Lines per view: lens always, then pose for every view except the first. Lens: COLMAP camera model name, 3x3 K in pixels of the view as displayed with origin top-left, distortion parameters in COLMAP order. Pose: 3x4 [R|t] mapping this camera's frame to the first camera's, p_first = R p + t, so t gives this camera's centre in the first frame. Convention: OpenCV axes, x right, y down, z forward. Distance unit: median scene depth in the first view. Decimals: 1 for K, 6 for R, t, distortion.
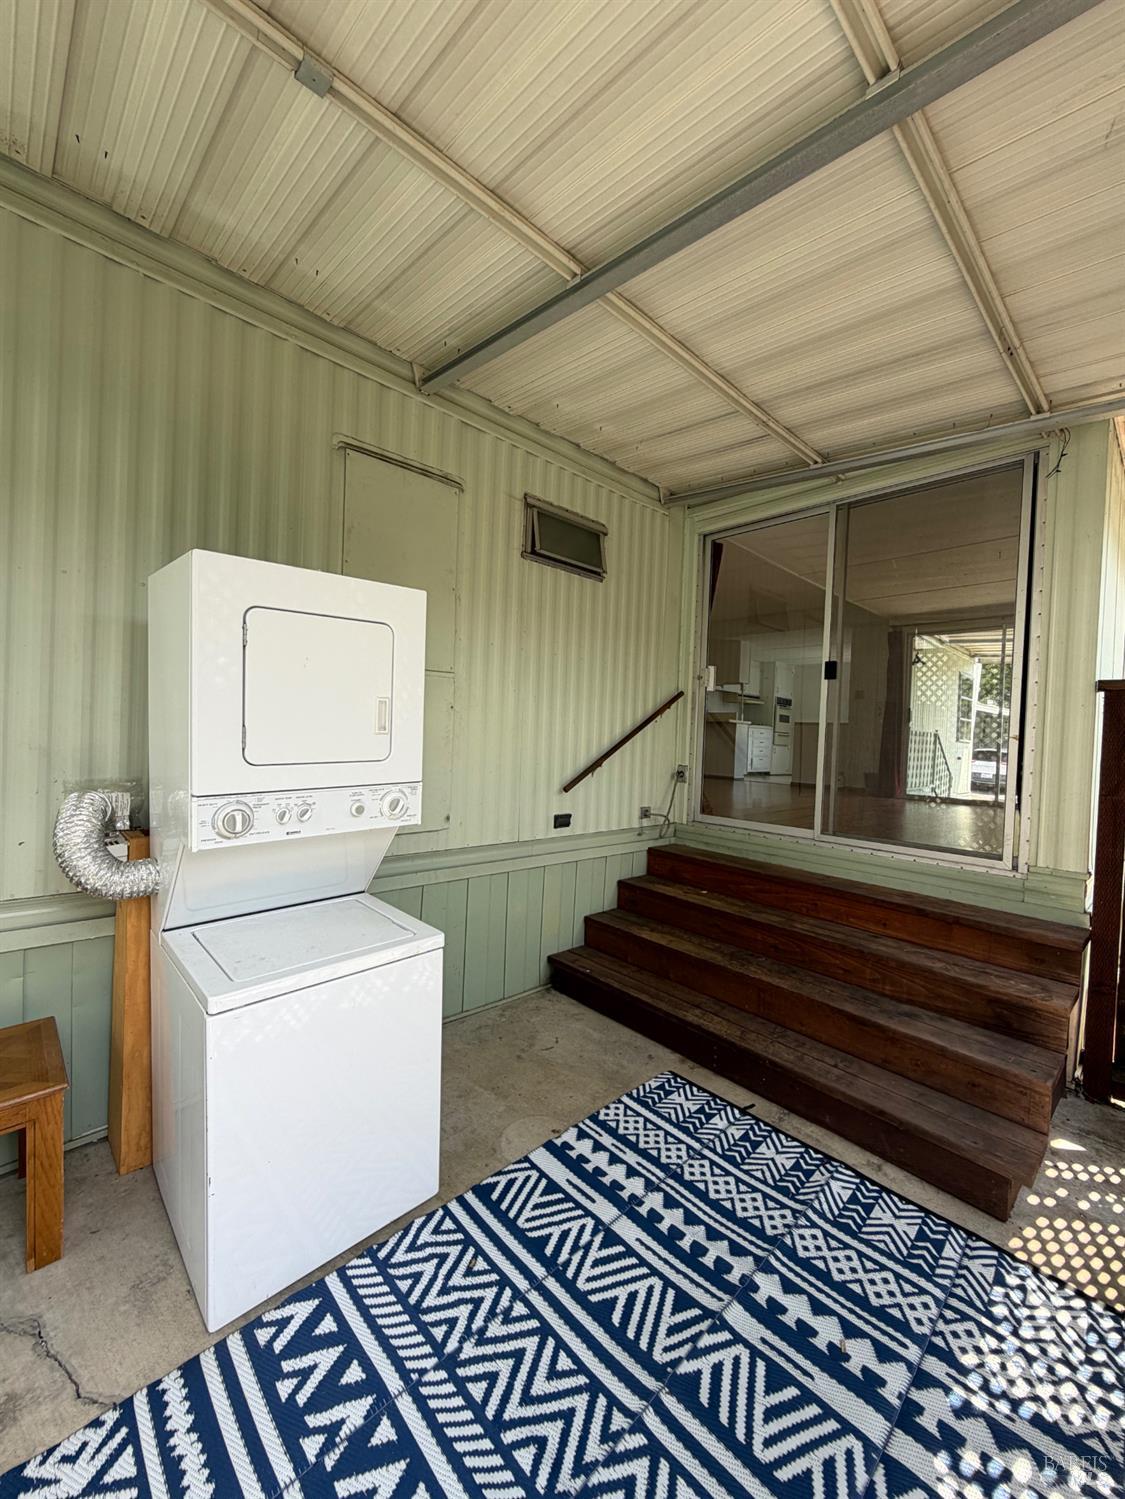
lens RADIAL K [[598.1, 0, 566.2], [0, 598.1, 740.0], [0, 0, 1]] dist [-0.000027, 0.000475]
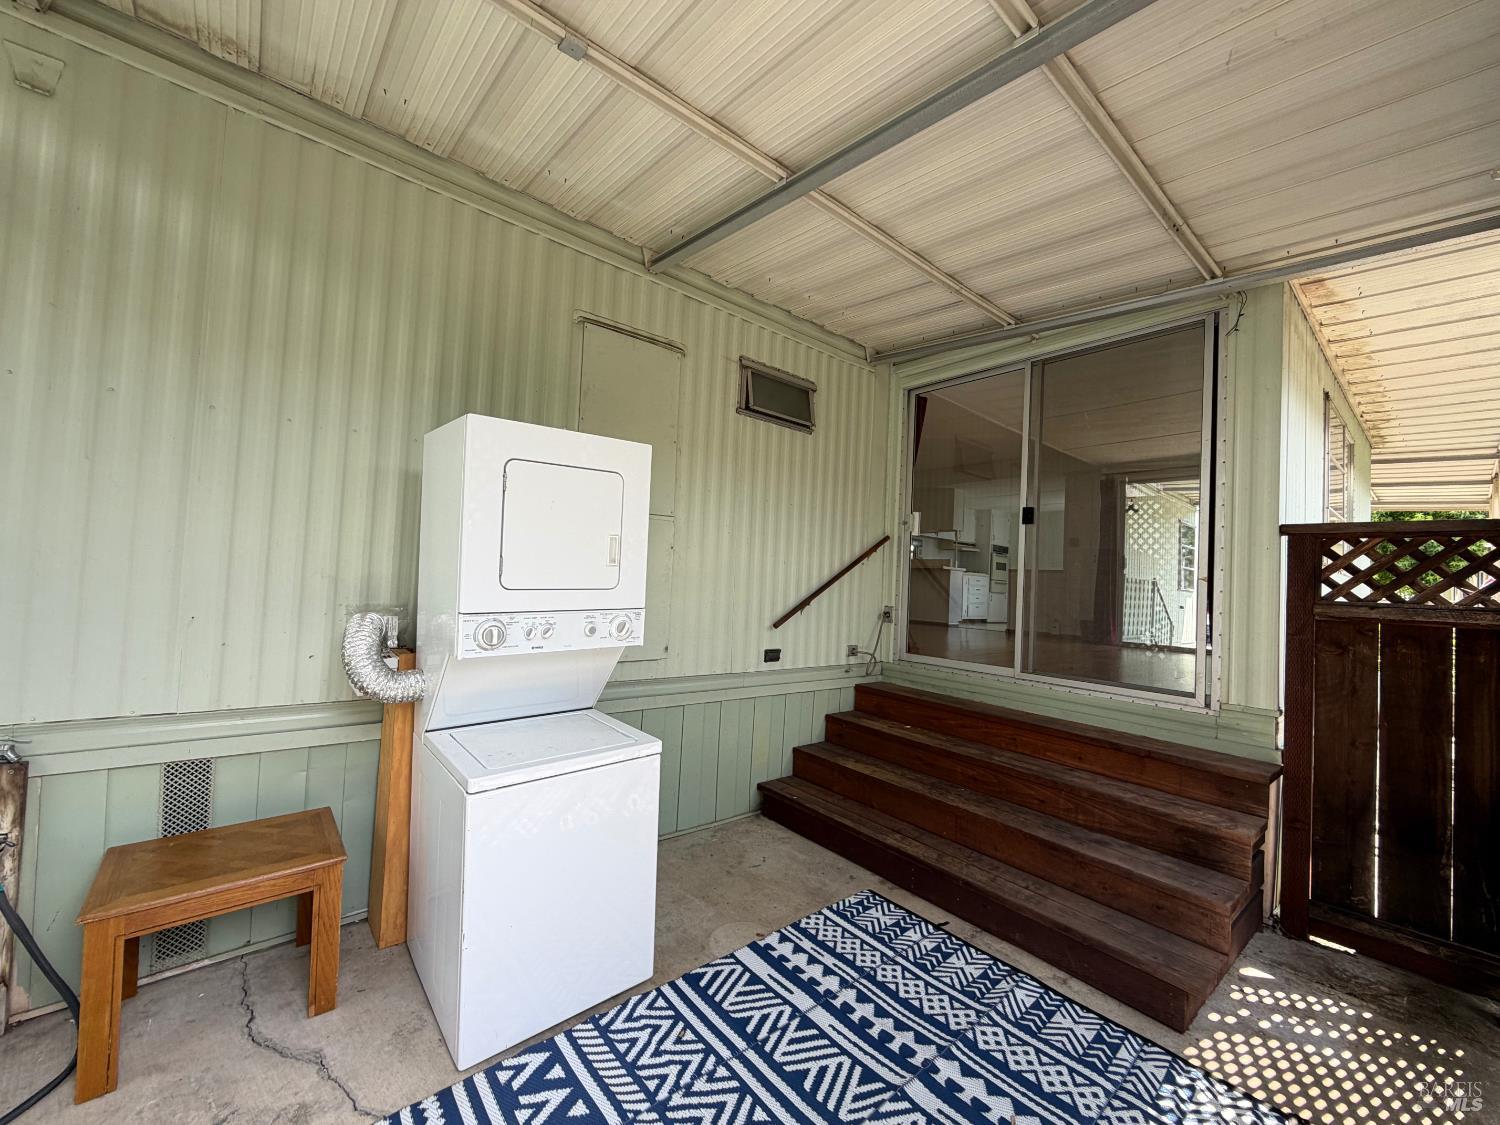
lens RADIAL K [[598.5, 0, 747.2], [0, 598.5, 557.0], [0, 0, 1]] dist [-0.000027, 0.000475]
pose [[0.997936, 0.006587, -0.063870, 0.026501], [-0.009926, 0.998592, -0.052104, 0.026639], [0.063437, 0.052630, 0.996597, -0.132928]]
